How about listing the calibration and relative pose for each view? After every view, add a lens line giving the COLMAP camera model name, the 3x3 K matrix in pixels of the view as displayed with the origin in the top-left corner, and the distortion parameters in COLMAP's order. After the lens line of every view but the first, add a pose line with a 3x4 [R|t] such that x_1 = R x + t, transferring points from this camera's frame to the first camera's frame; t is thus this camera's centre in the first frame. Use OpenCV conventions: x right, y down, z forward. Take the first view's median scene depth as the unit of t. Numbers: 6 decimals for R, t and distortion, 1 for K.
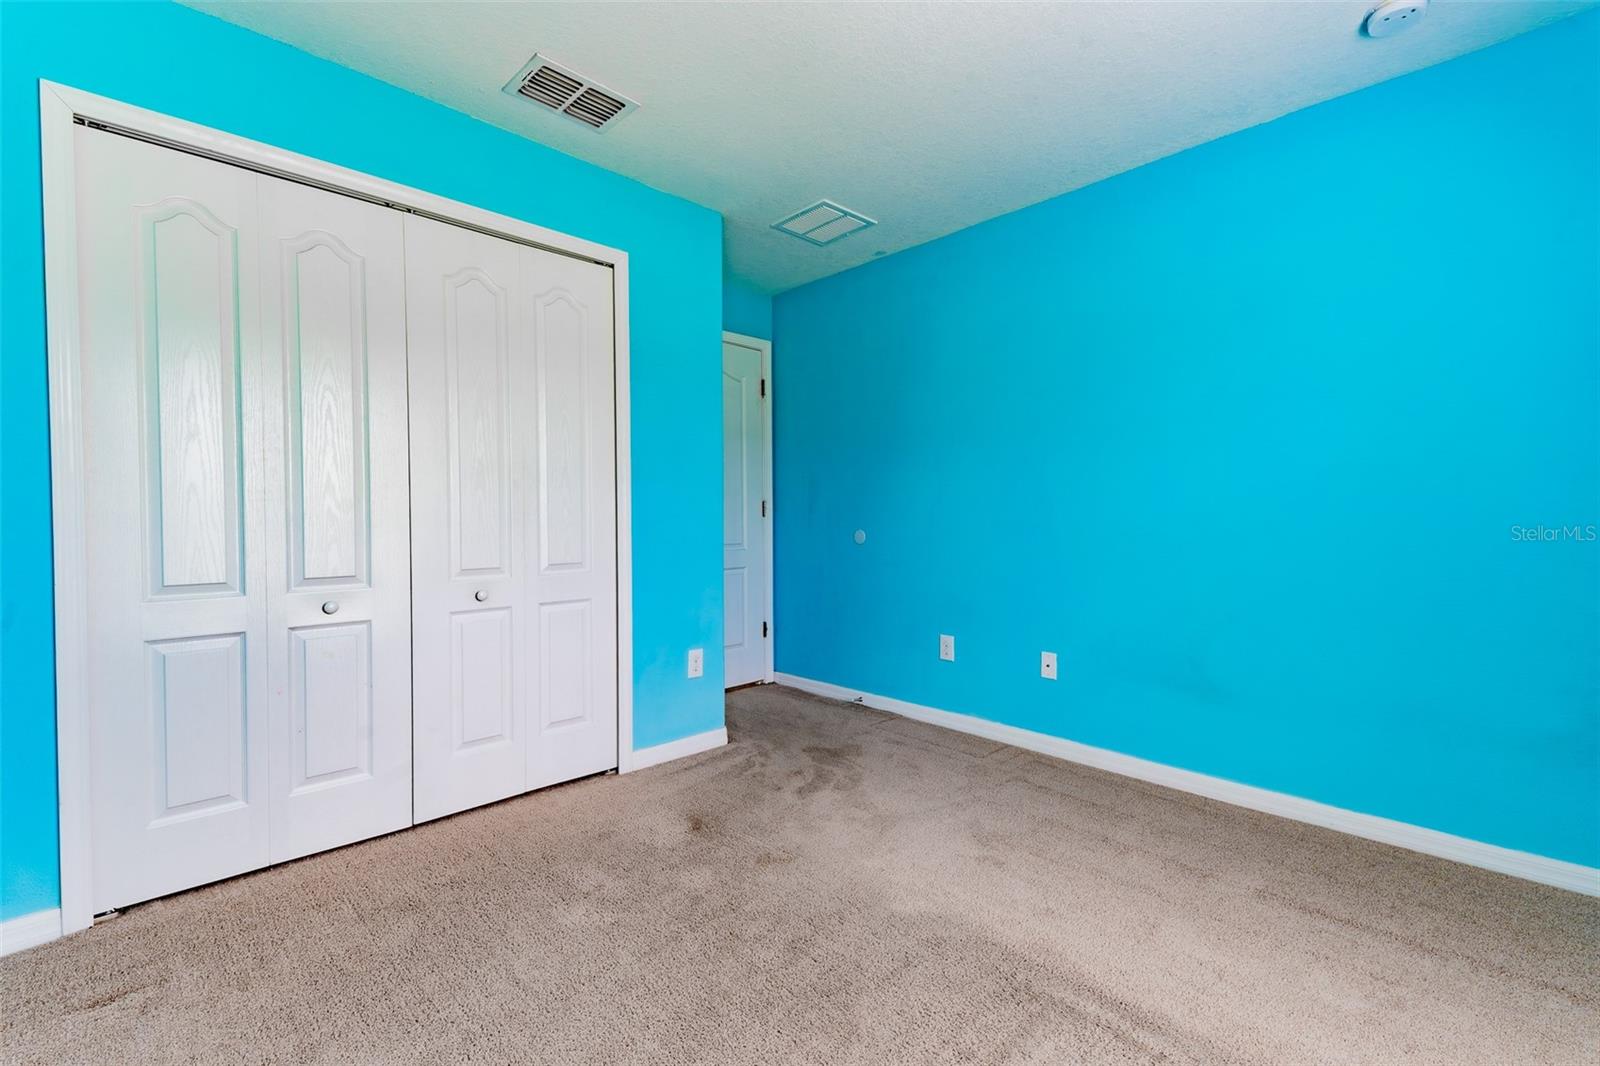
lens RADIAL K [[760.7, 0, 824.1], [0, 760.7, 525.7], [0, 0, 1]] dist [0.035953, -0.000024]
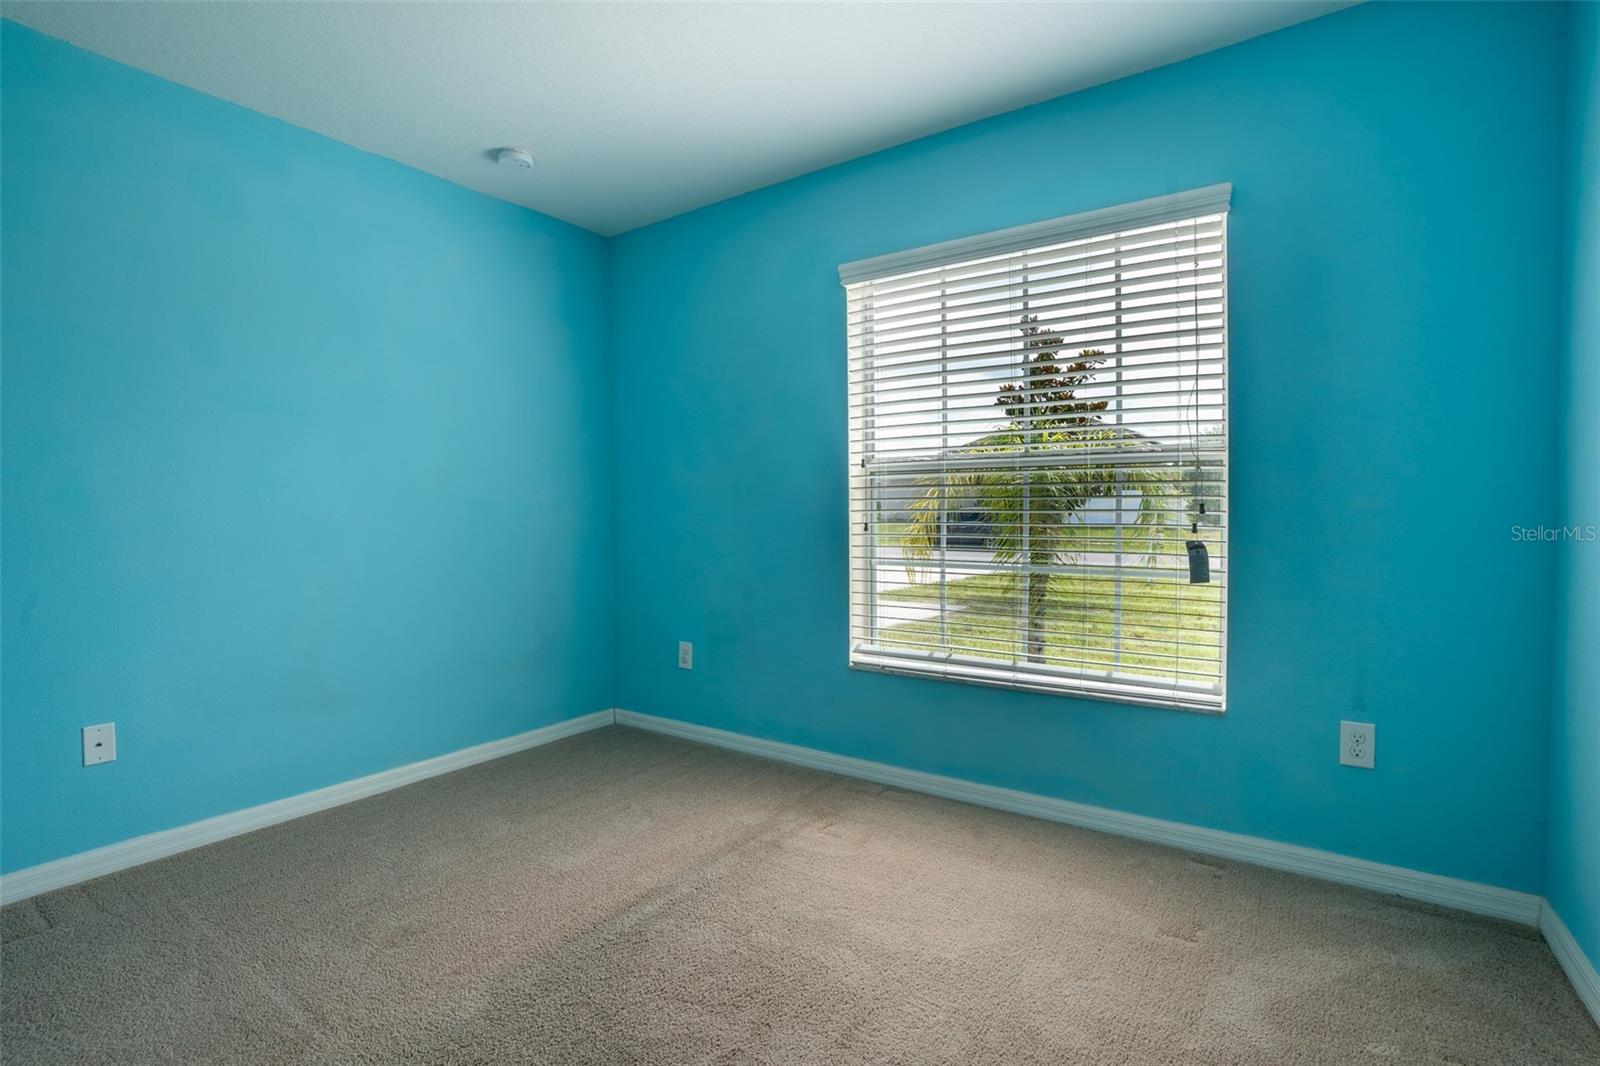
lens RADIAL K [[717.3, 0, 786.5], [0, 717.3, 544.1], [0, 0, 1]] dist [0.036410, -0.000474]
pose [[-0.170214, -0.036435, 0.984733, -0.571255], [0.010083, 0.999199, 0.038714, -0.017677], [-0.985356, 0.016519, -0.169710, 0.647573]]
